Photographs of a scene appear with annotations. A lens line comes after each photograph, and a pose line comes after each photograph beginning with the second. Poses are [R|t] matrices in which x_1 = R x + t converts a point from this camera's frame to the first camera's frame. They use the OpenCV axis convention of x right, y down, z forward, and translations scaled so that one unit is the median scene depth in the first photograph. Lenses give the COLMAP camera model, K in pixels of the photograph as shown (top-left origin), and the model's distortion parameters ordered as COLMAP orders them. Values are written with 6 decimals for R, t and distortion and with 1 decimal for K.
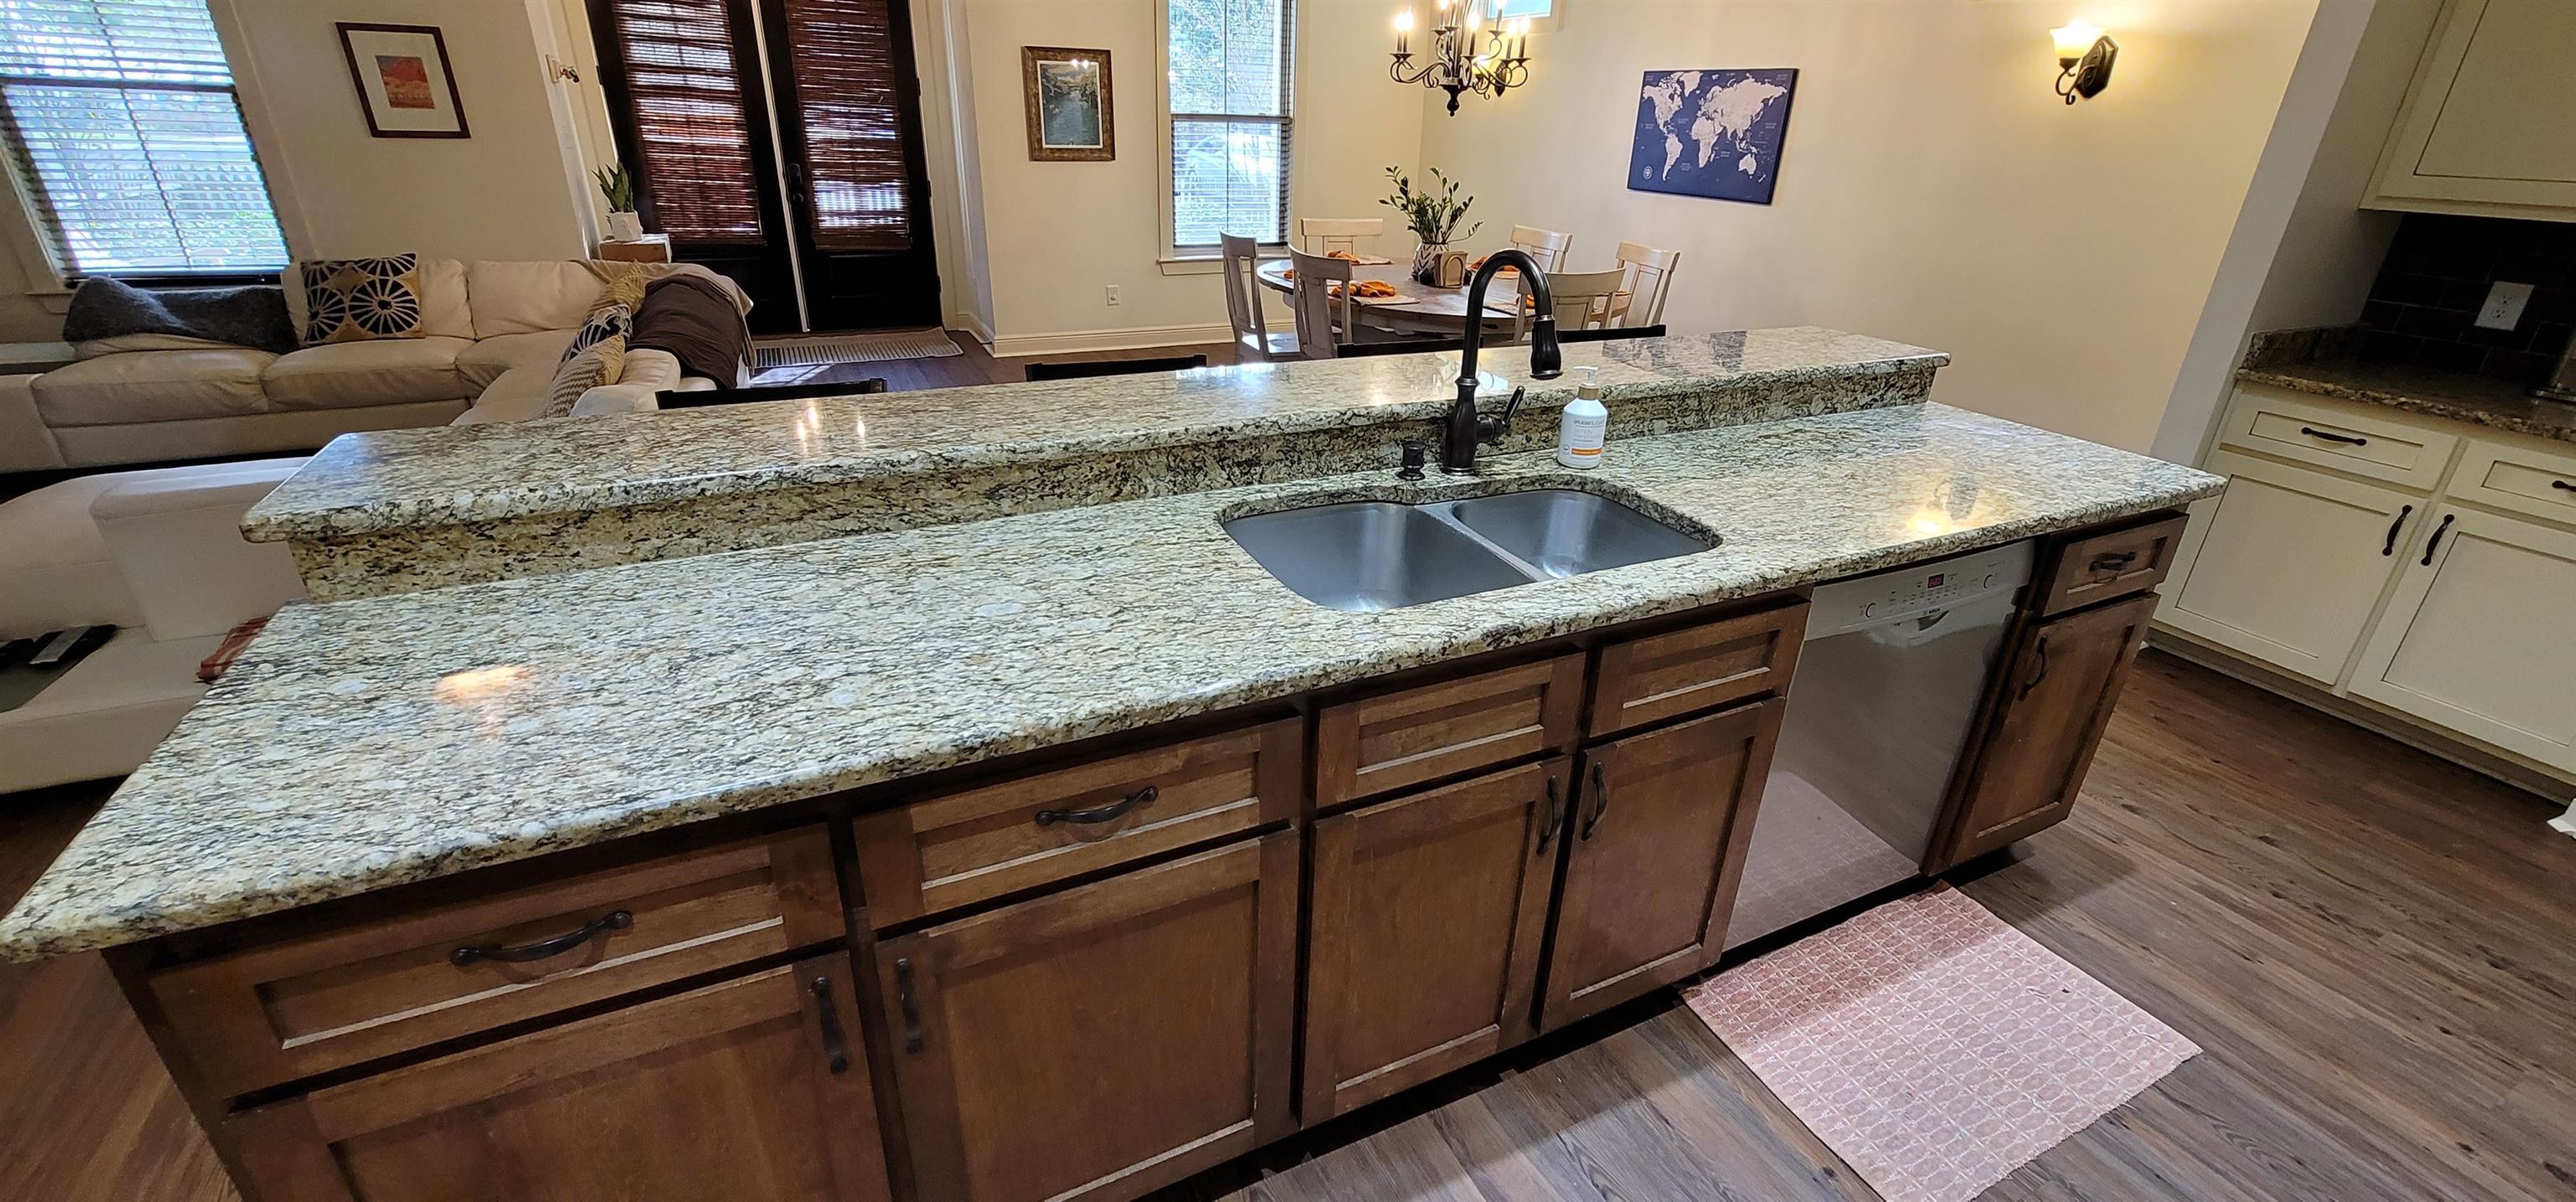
lens RADIAL K [[1051.6, 0, 1287.4], [0, 1051.6, 590.5], [0, 0, 1]] dist [-0.009393, 0.005498]
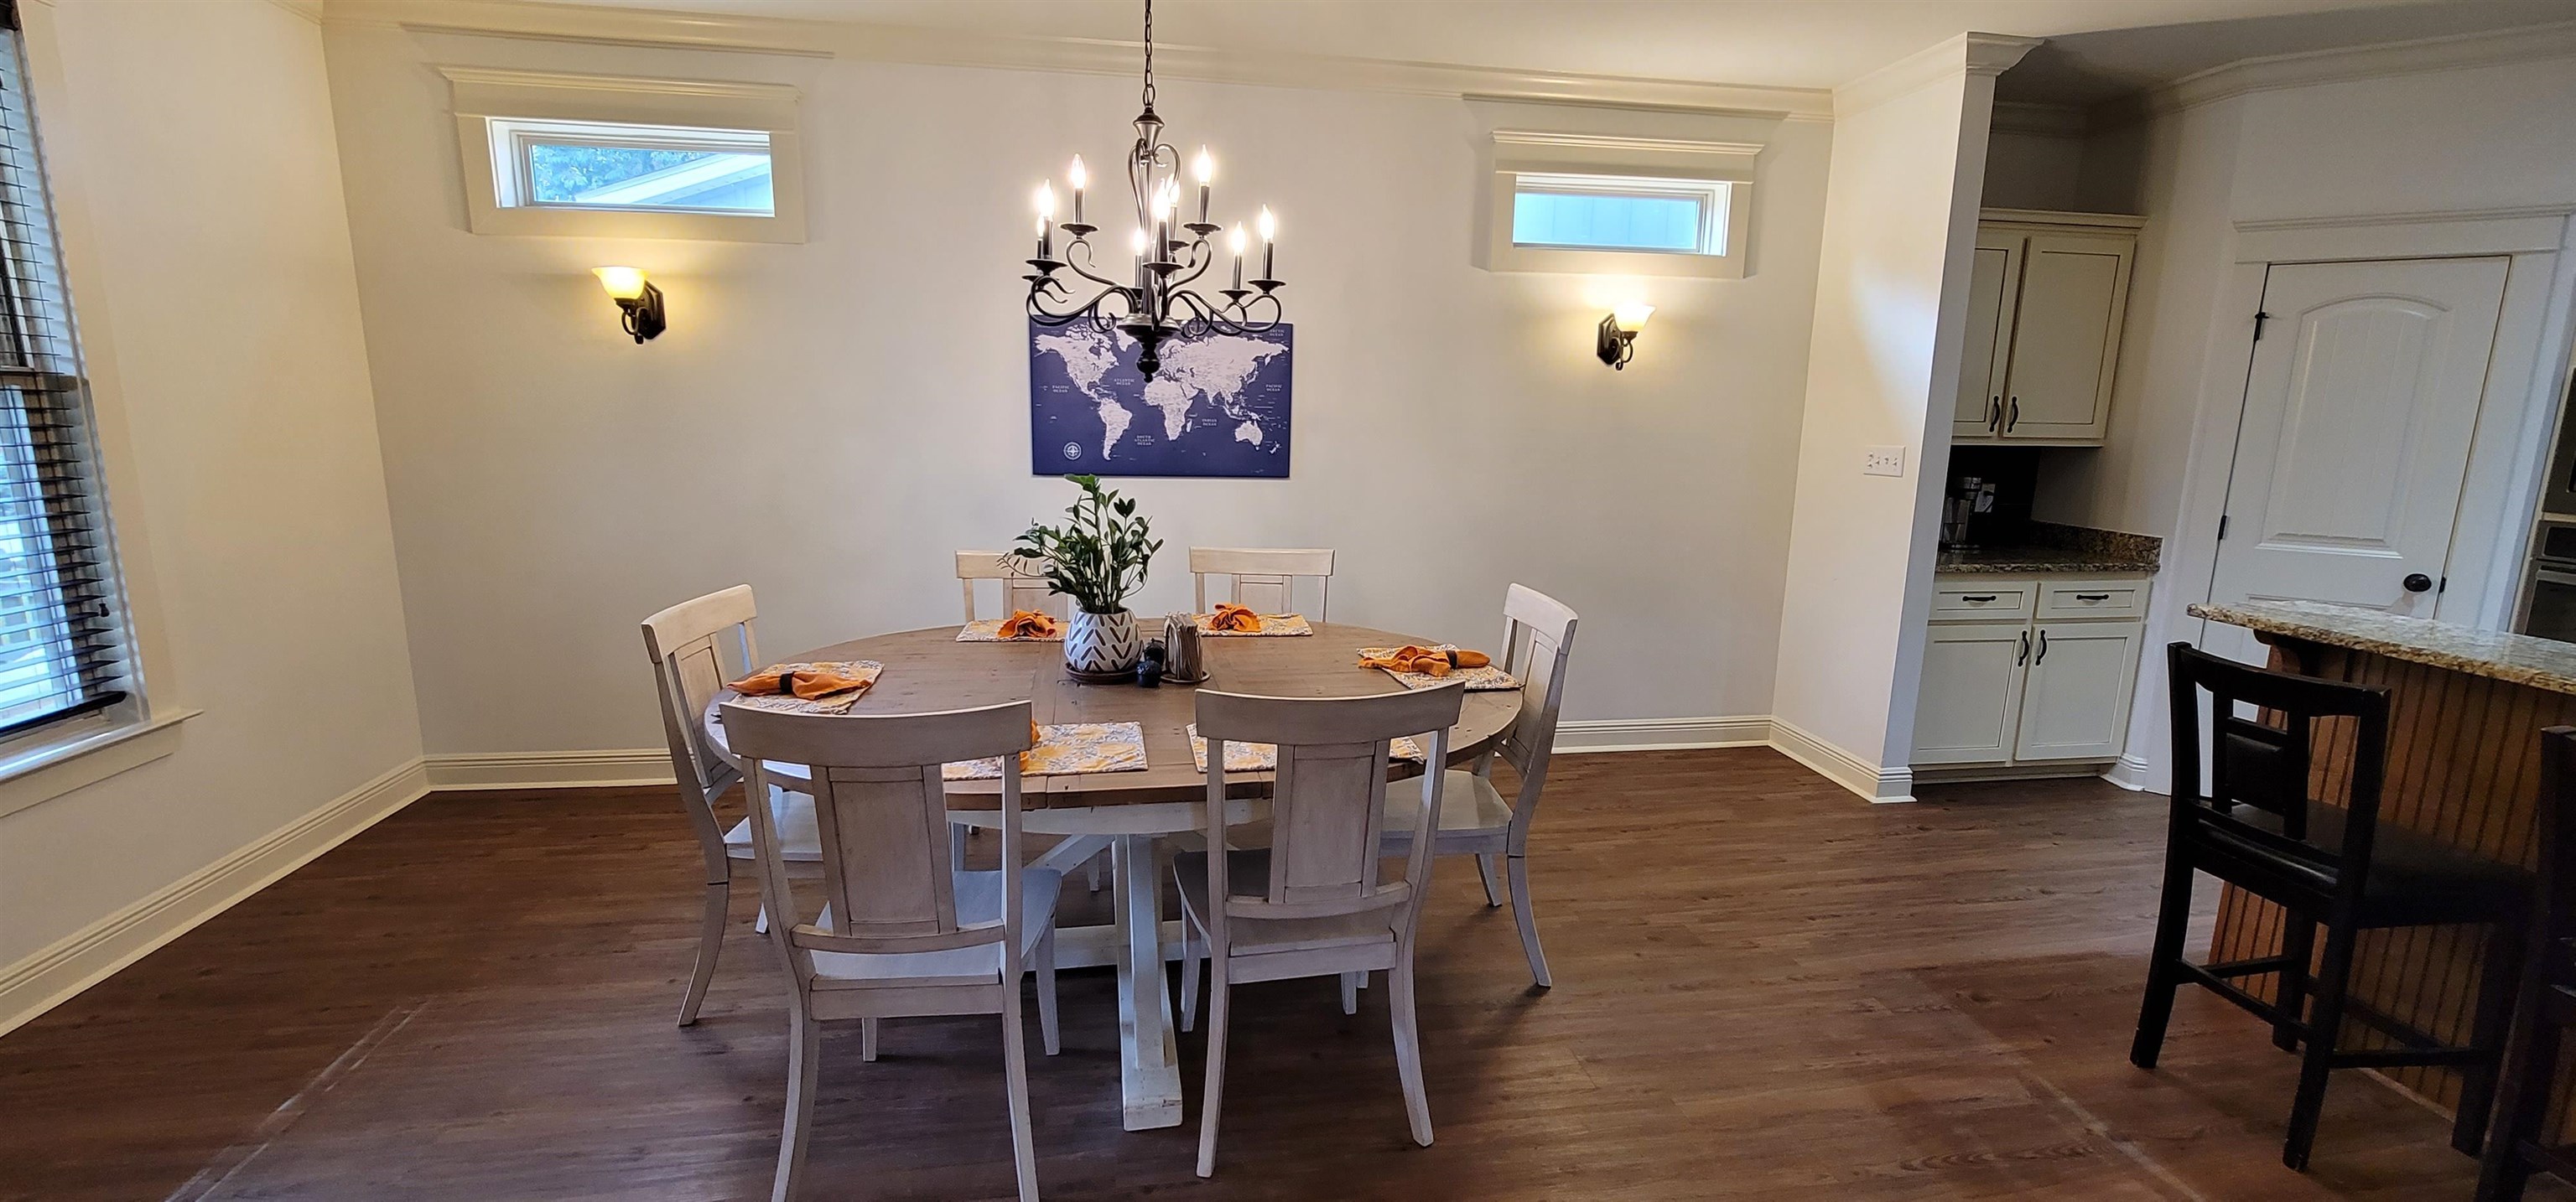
lens RADIAL K [[1051.6, 0, 1287.4], [0, 1051.6, 590.5], [0, 0, 1]] dist [-0.009393, 0.005498]
pose [[0.287668, -0.195702, 0.937522, -0.318800], [0.385820, 0.919635, 0.073583, -0.342836], [-0.876578, 0.340548, 0.340056, 0.741501]]
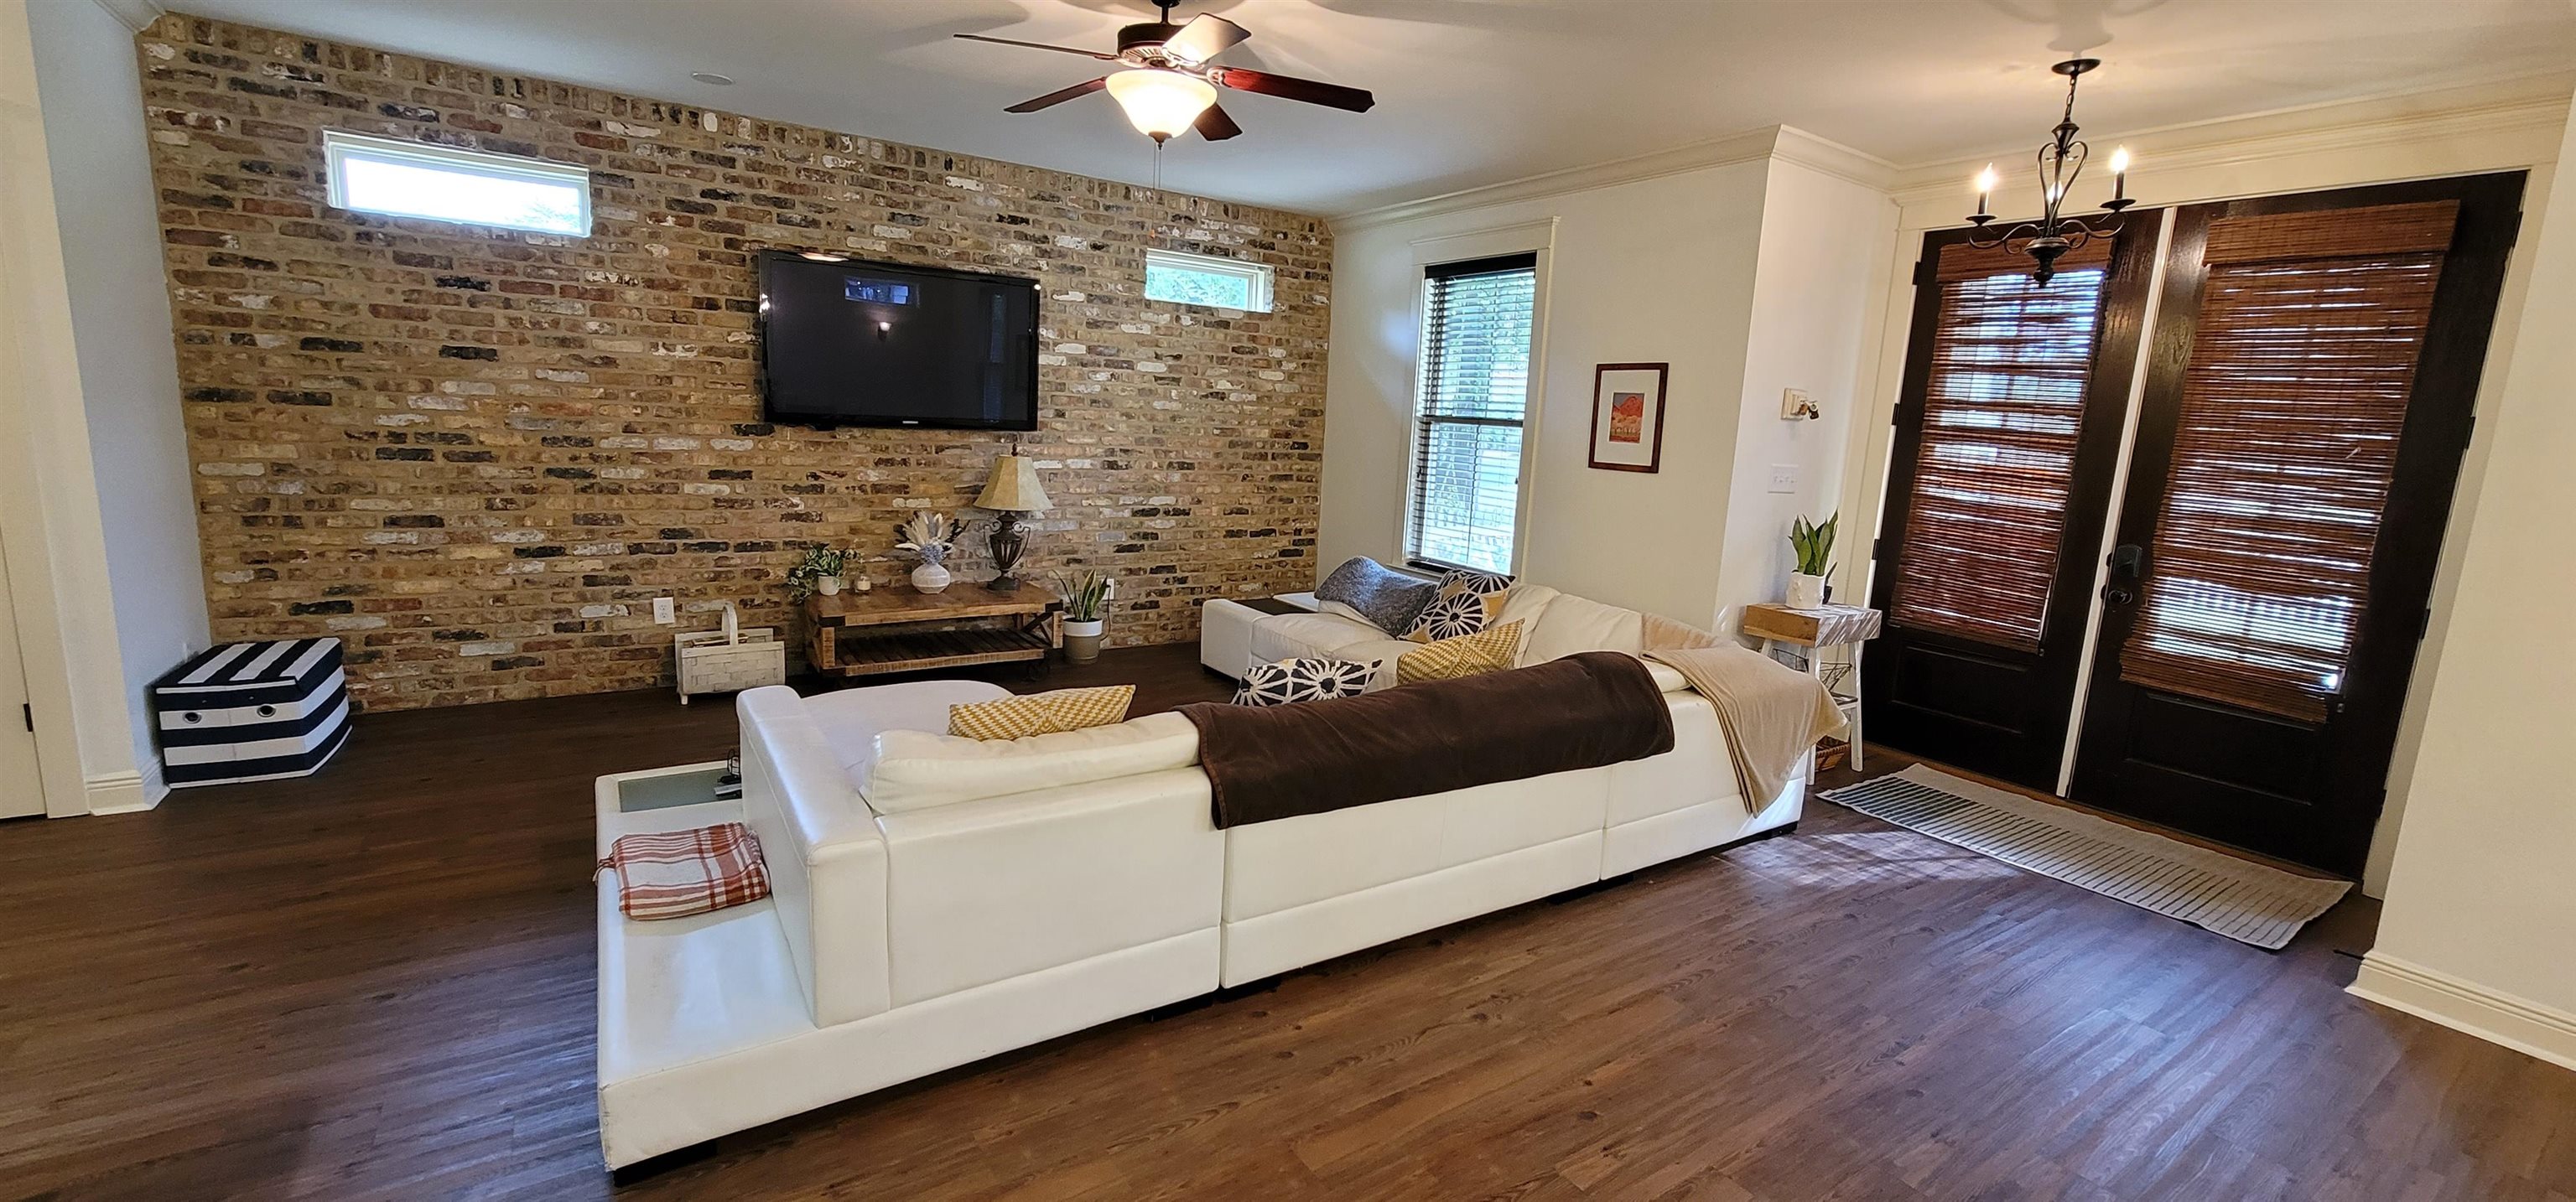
lens RADIAL K [[1051.6, 0, 1287.4], [0, 1051.6, 590.5], [0, 0, 1]] dist [-0.009393, 0.005498]
pose [[0.146364, 0.147071, -0.978237, 0.075652], [-0.449377, 0.890849, 0.066697, -0.270657], [0.881271, 0.429835, 0.196479, 0.609968]]
